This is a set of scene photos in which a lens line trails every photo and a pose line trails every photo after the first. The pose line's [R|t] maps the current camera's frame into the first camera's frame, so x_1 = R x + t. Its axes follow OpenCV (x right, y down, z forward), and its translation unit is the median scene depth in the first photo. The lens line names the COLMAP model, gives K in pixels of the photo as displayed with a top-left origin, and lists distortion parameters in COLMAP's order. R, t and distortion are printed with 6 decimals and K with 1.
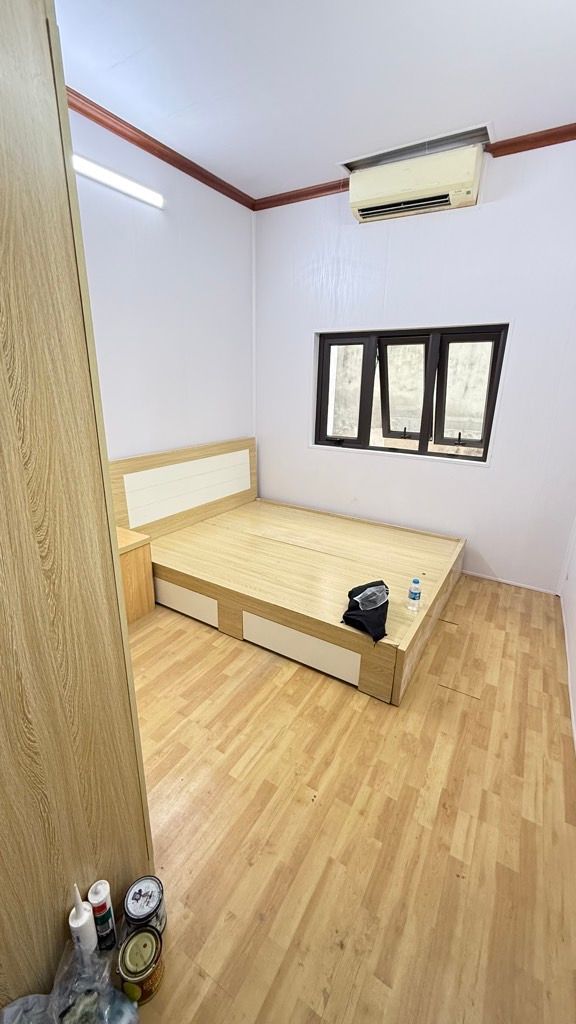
lens RADIAL K [[407.0, 0, 292.4], [0, 407.0, 508.5], [0, 0, 1]] dist [-0.002361, 0.000092]
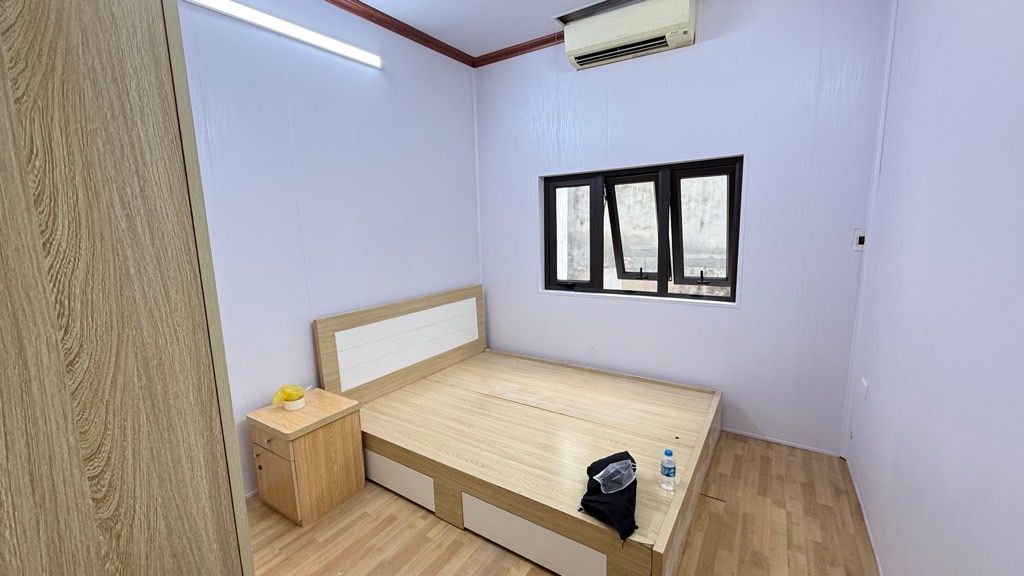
lens RADIAL K [[407.0, 0, 512.2], [0, 407.0, 283.9], [0, 0, 1]] dist [-0.002361, 0.000092]
pose [[0.998064, -0.041155, -0.046622, 0.033810], [0.033148, 0.986384, -0.161083, -0.030467], [0.052617, 0.159225, 0.985839, 0.098042]]
